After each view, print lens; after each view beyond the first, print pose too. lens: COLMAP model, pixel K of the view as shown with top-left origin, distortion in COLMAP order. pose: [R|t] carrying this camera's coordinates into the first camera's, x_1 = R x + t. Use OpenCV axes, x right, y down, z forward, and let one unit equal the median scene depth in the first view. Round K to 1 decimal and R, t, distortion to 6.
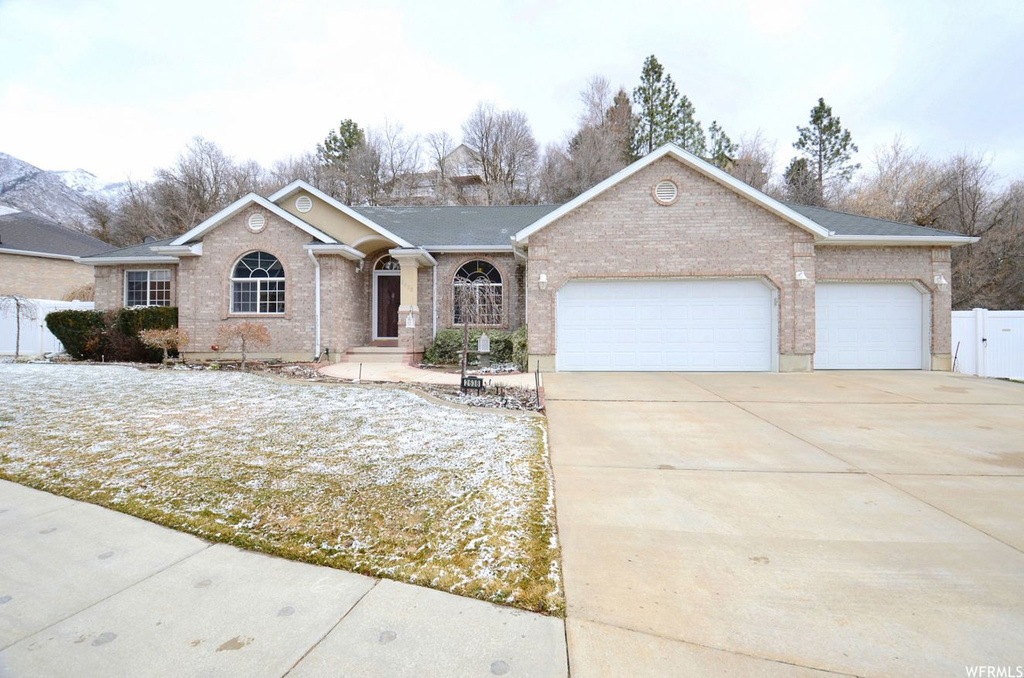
lens RADIAL K [[444.2, 0, 512.0], [0, 444.2, 339.0], [0, 0, 1]] dist [0.000438, -0.015318]
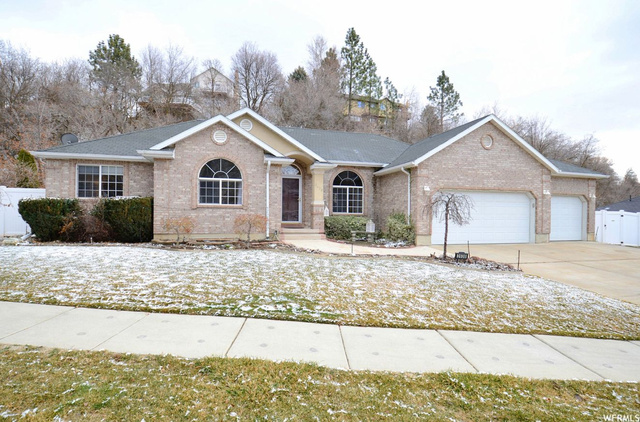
lens RADIAL K [[315.8, 0, 324.7], [0, 315.8, 212.9], [0, 0, 1]] dist [0.027160, -0.040527]
pose [[0.955360, 0.012184, 0.295194, -0.549064], [-0.010919, 0.999923, -0.005935, -0.030758], [-0.295243, 0.002447, 0.955419, -0.007116]]
